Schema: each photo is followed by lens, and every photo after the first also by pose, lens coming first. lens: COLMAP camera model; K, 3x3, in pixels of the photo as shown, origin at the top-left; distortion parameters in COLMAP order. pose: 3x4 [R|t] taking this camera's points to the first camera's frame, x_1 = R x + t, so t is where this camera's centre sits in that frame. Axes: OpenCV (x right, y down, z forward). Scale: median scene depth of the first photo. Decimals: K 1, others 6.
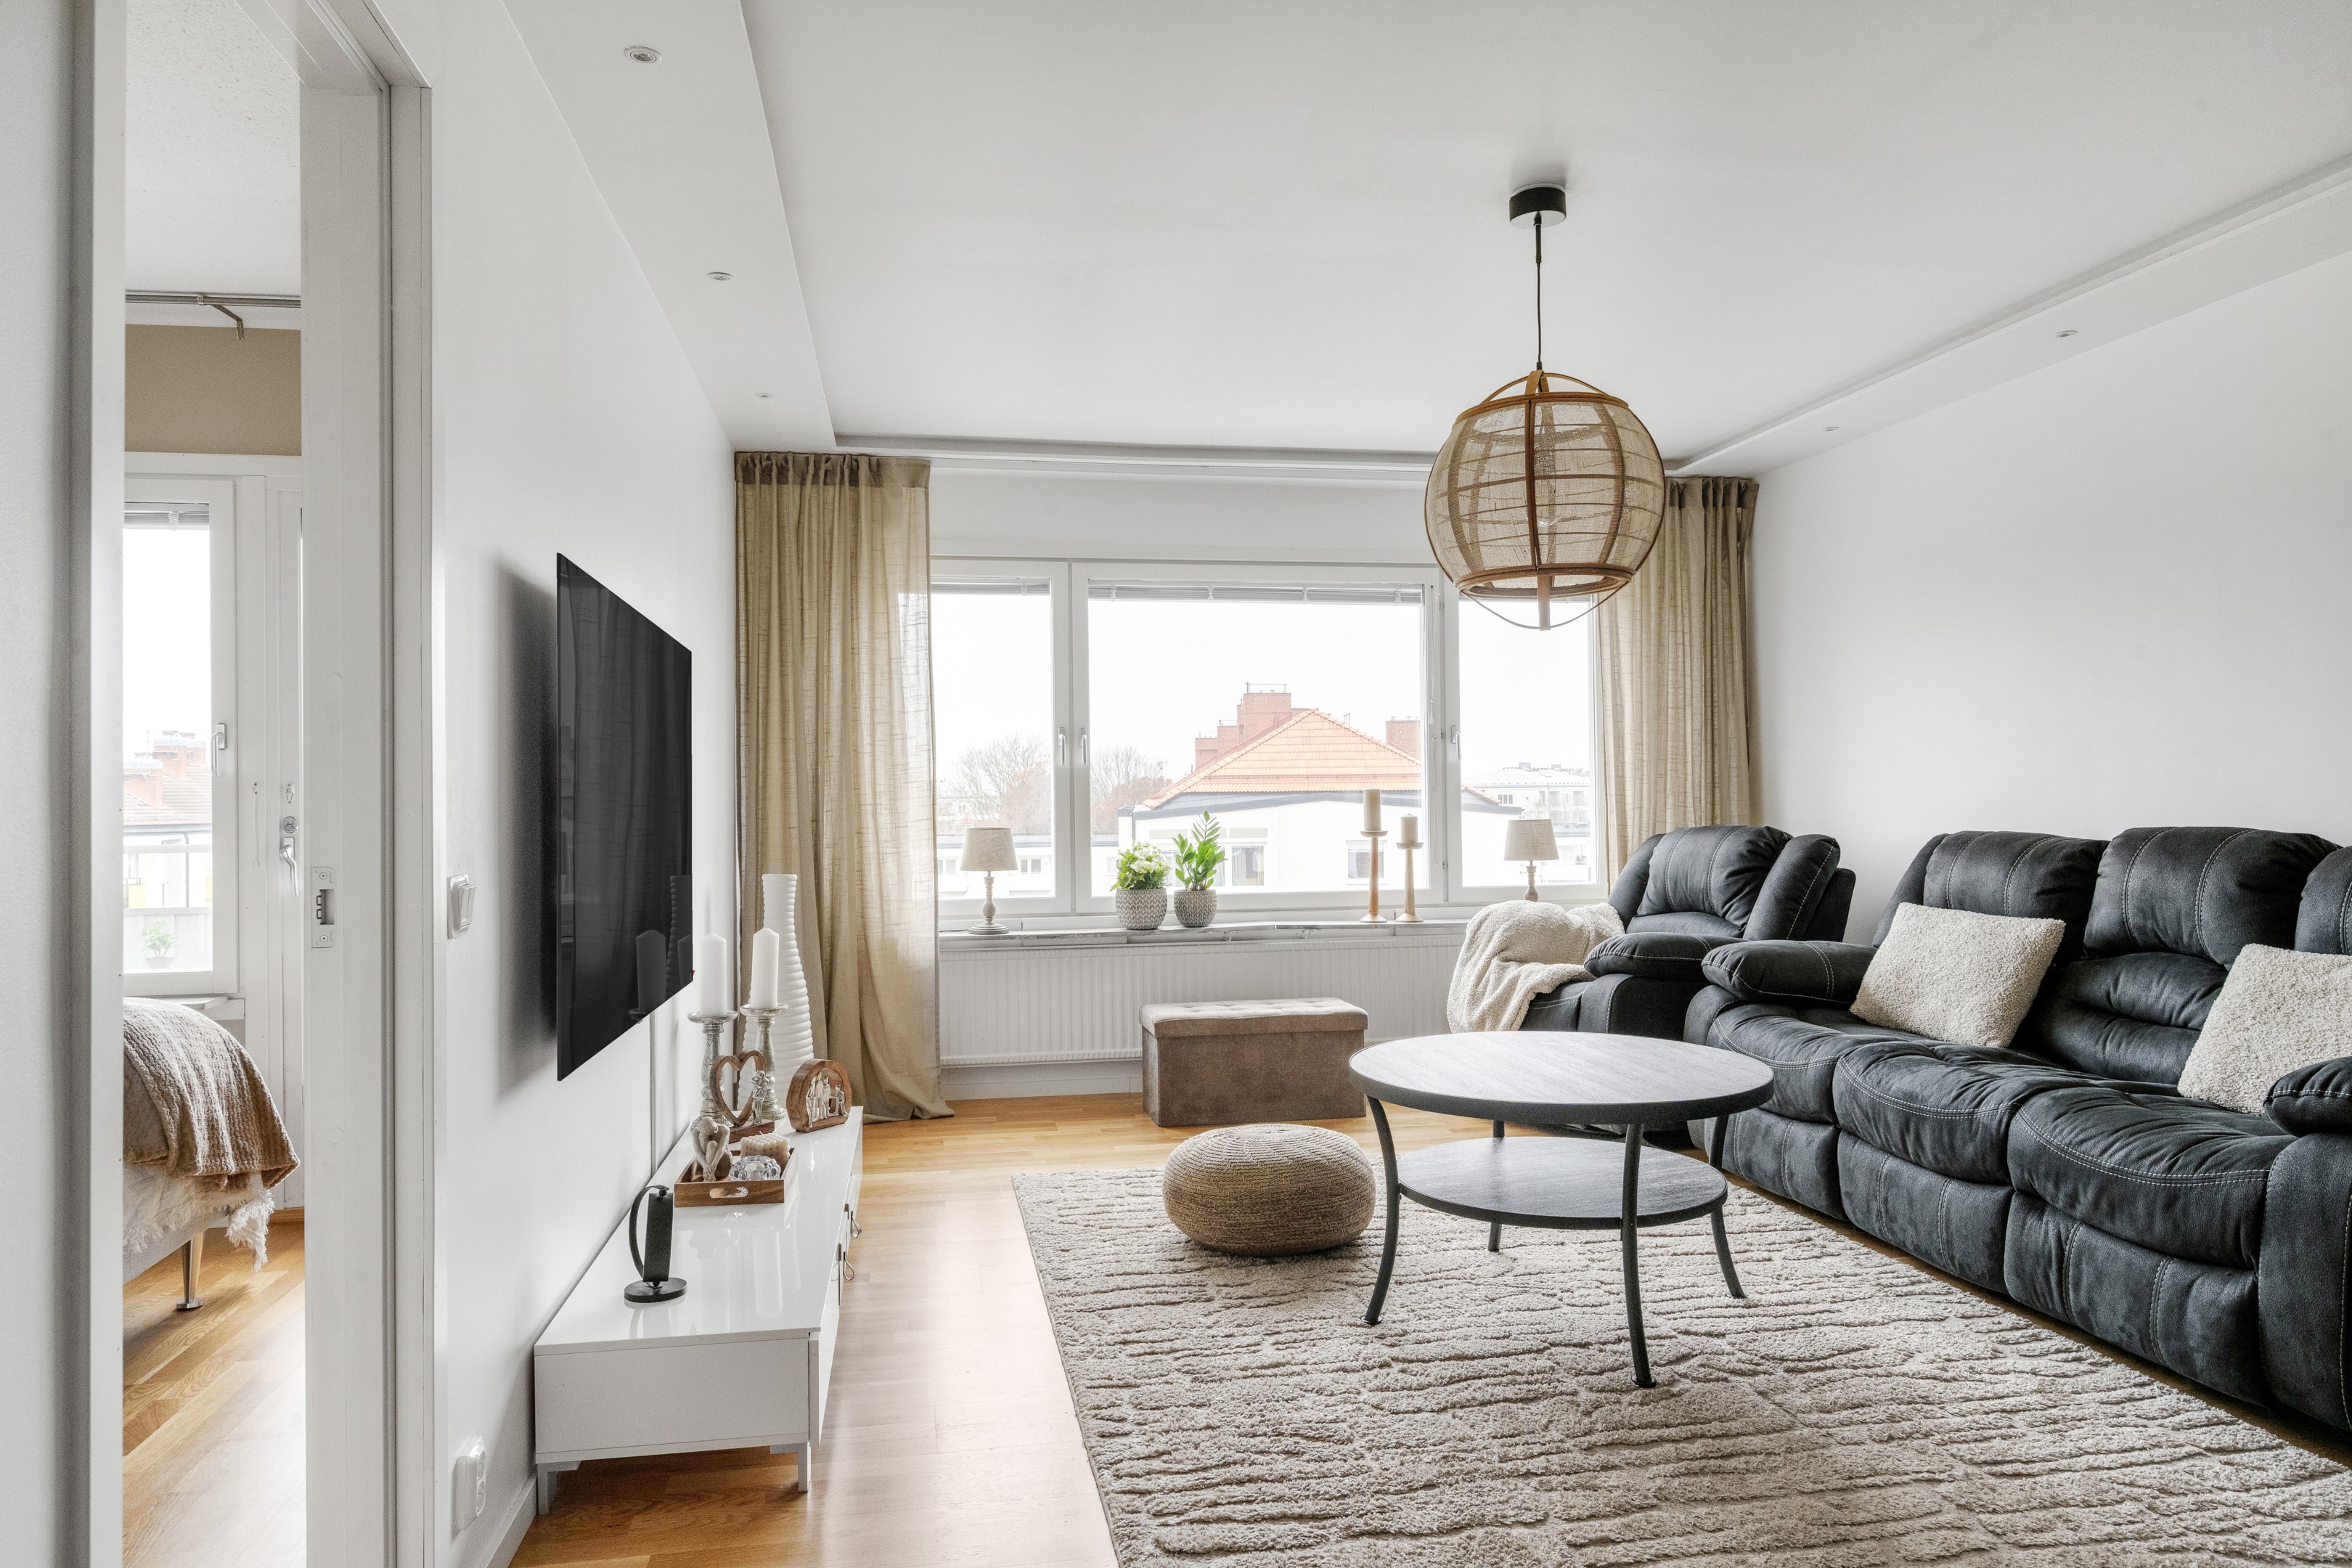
lens RADIAL K [[1698.1, 0, 1175.4], [0, 1698.1, 787.9], [0, 0, 1]] dist [-0.002844, -0.007499]
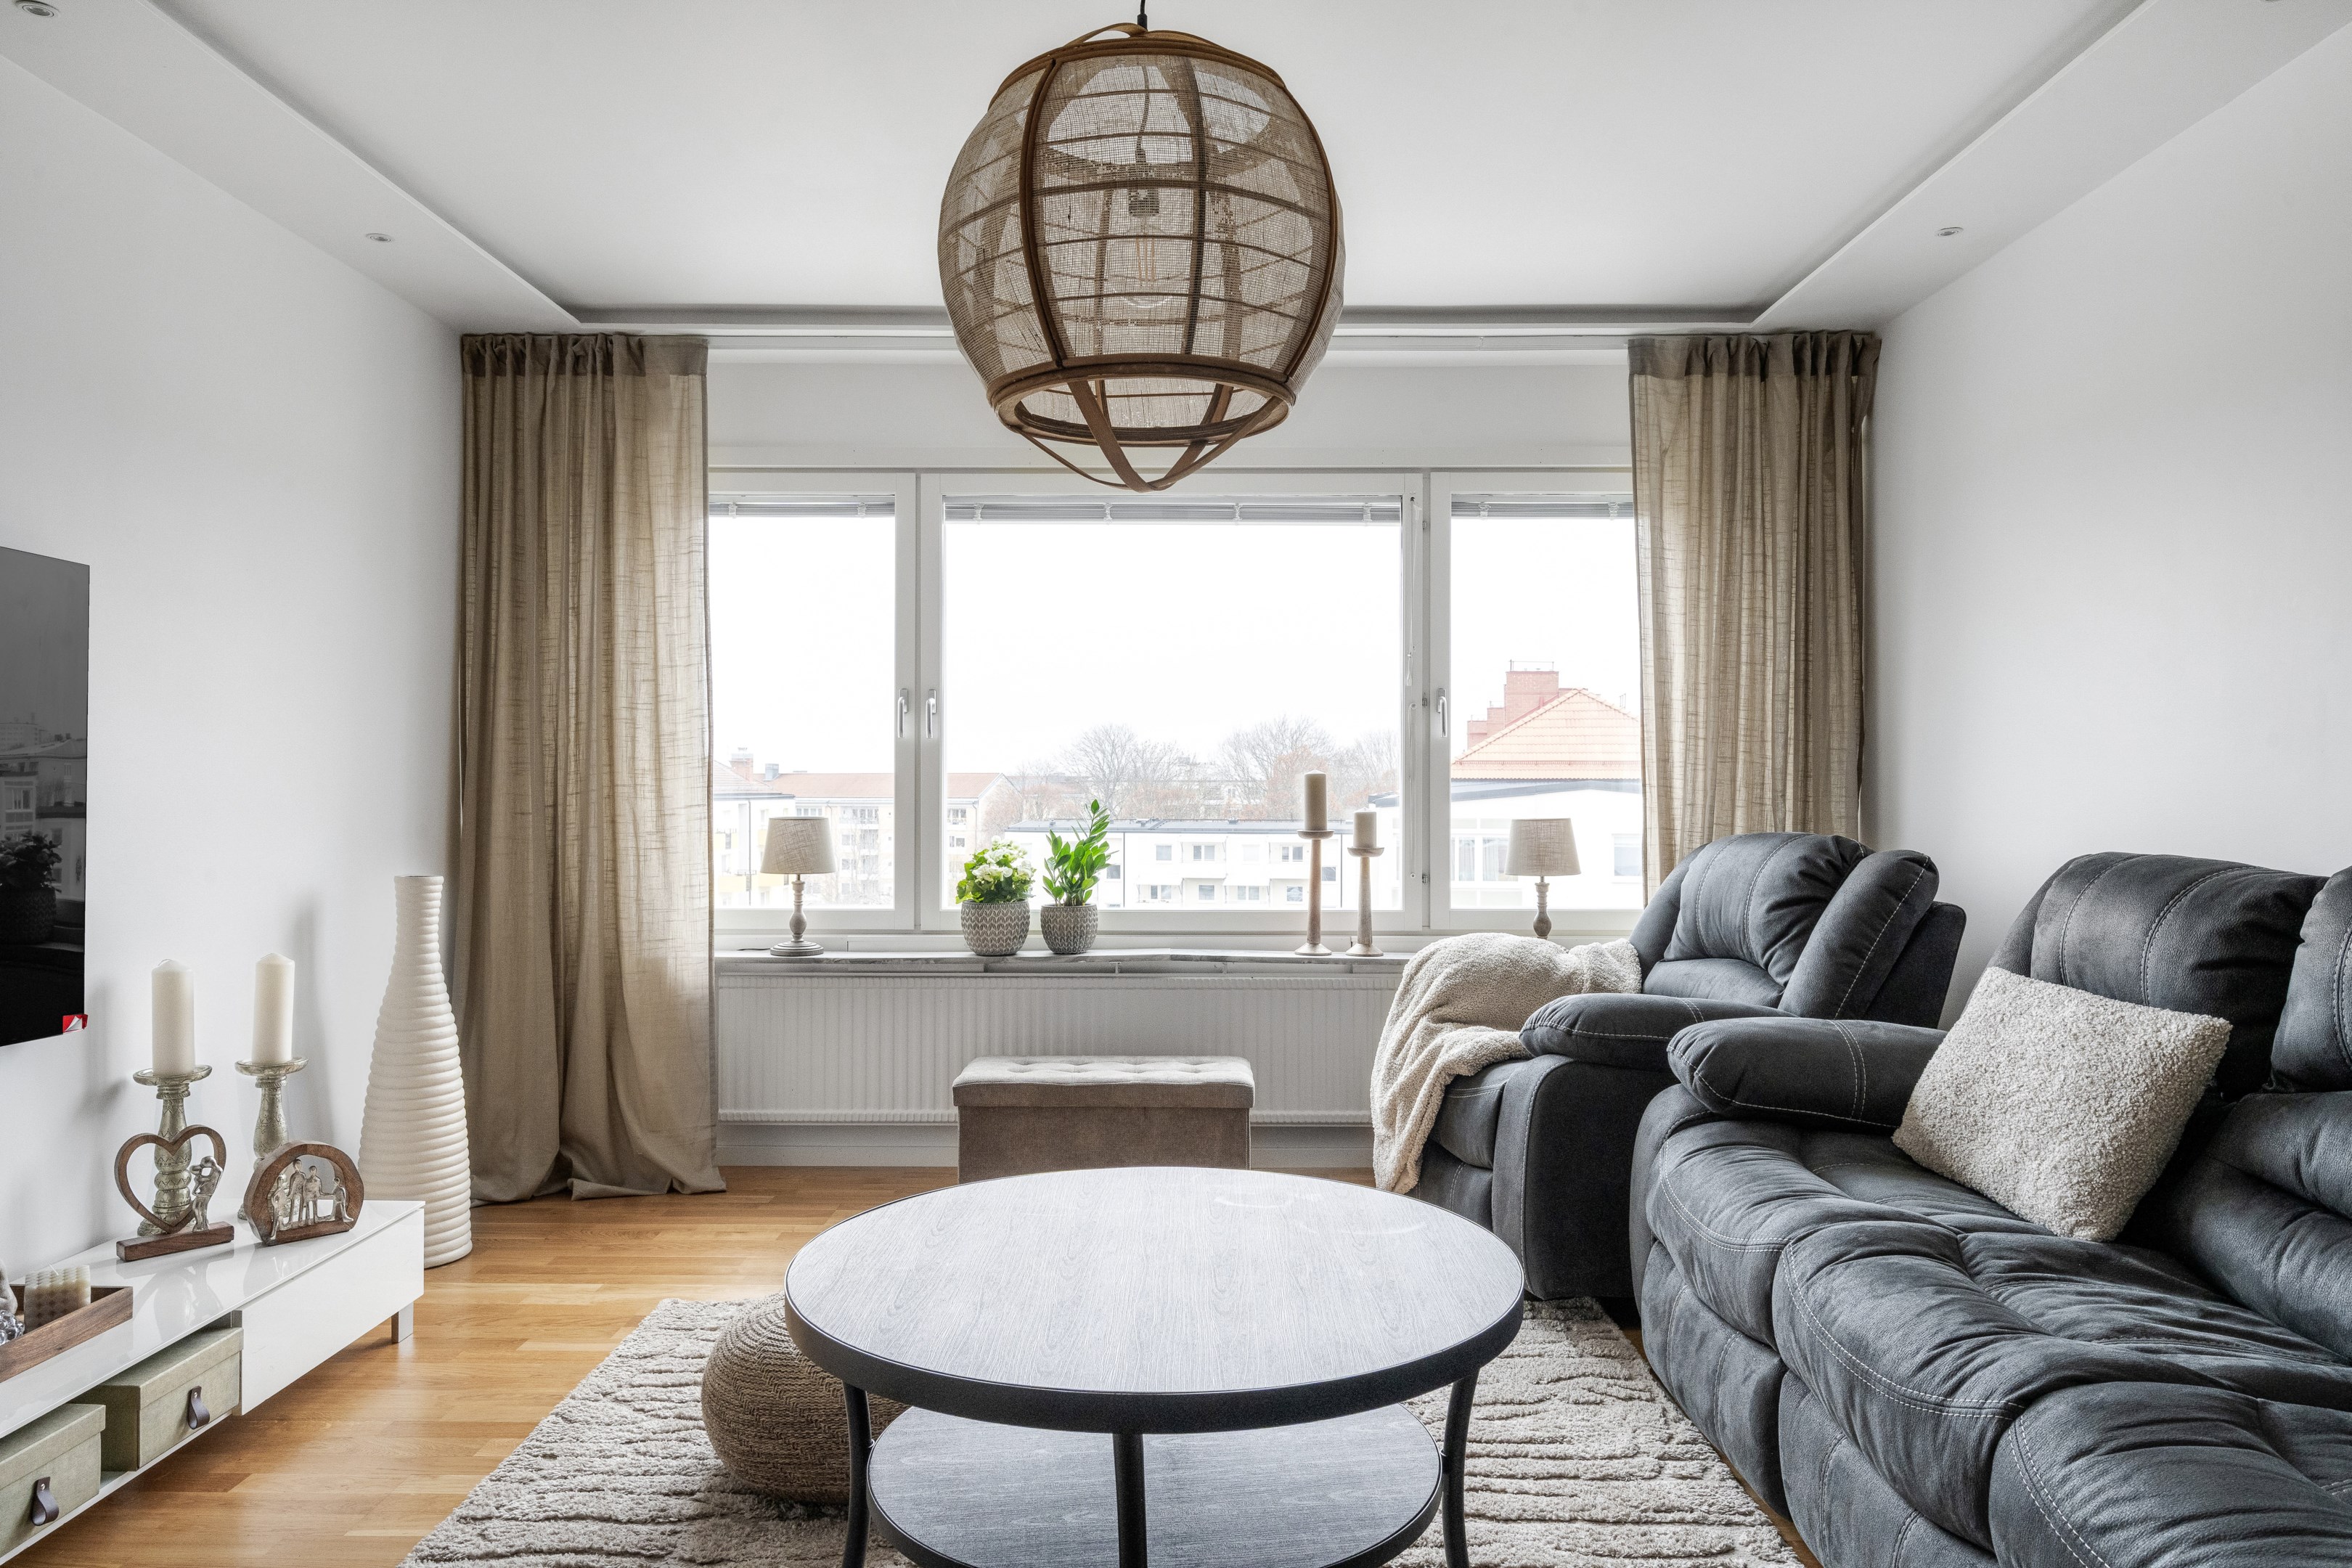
lens RADIAL K [[1698.1, 0, 1175.8], [0, 1698.1, 785.1], [0, 0, 1]] dist [-0.002844, -0.007499]
pose [[0.979860, 0.013042, -0.199261, 0.220129], [-0.011586, 0.999897, 0.008471, 0.000169], [0.199351, -0.005992, 0.979910, 0.287489]]
